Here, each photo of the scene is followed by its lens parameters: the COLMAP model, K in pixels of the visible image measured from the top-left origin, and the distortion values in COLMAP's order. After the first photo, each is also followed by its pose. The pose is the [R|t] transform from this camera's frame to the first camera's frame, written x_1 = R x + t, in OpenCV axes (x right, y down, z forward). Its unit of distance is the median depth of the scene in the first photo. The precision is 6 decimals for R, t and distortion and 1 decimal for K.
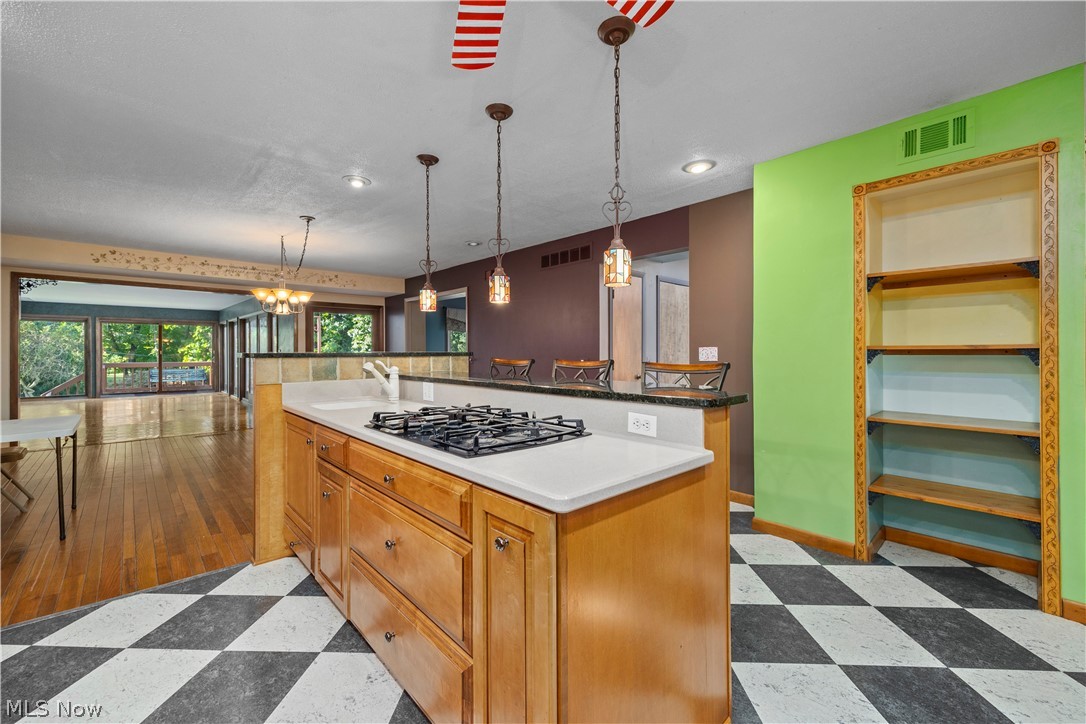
lens RADIAL K [[444.7, 0, 542.2], [0, 444.7, 351.8], [0, 0, 1]] dist [0.000111, -0.000066]
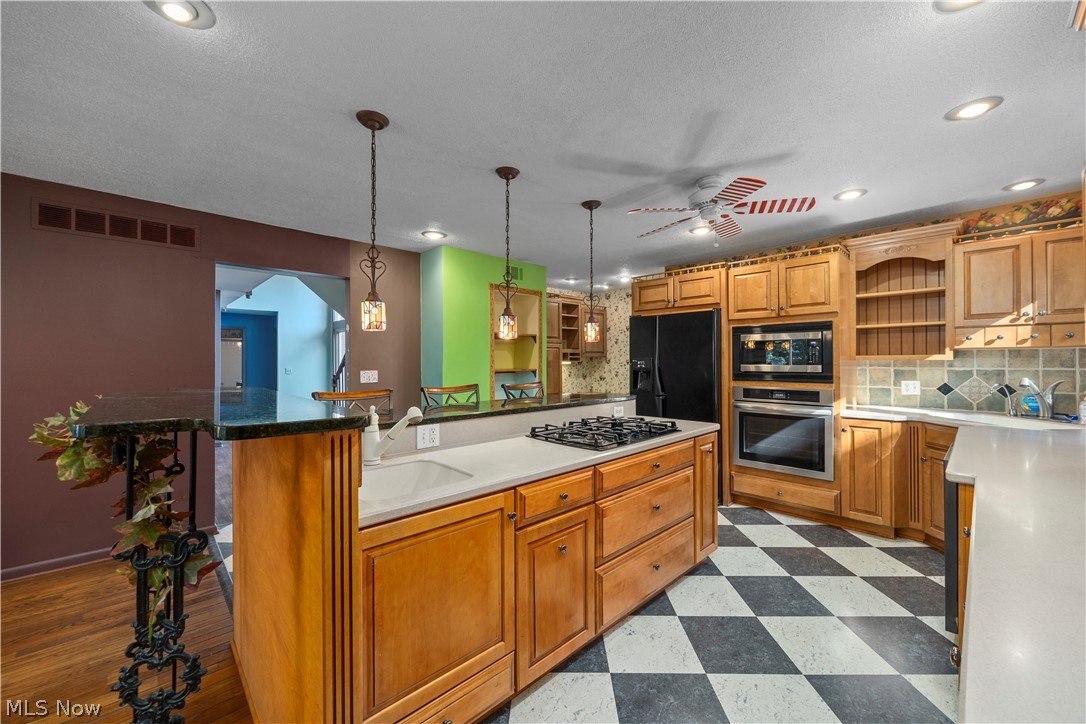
lens RADIAL K [[421.5, 0, 545.8], [0, 421.5, 360.1], [0, 0, 1]] dist [-0.000324, -0.000200]
pose [[-0.025614, 0.005297, 0.999658, -0.716011], [0.004173, 0.999978, -0.005192, -0.030007], [-0.999663, 0.004038, -0.025635, 0.561119]]
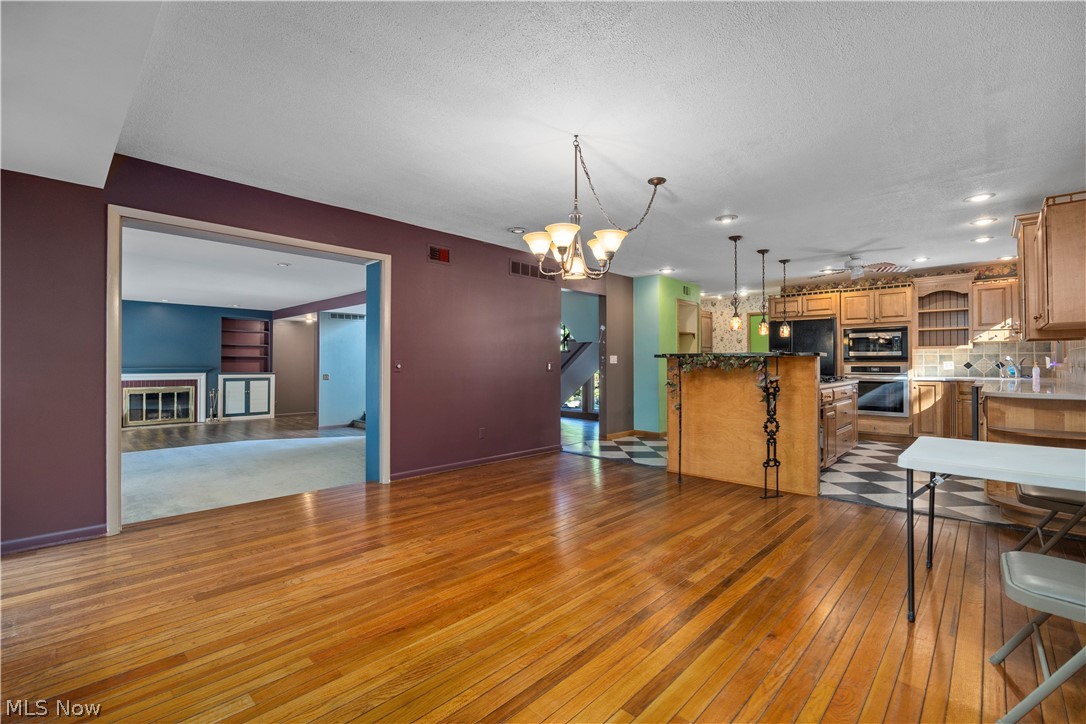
lens RADIAL K [[481.0, 0, 542.1], [0, 481.0, 359.4], [0, 0, 1]] dist [-0.011619, -0.000443]
pose [[-0.074392, 0.015059, 0.997115, -1.435525], [0.000626, 0.999886, -0.015055, 0.028930], [-0.997229, -0.000496, -0.074393, 1.340722]]
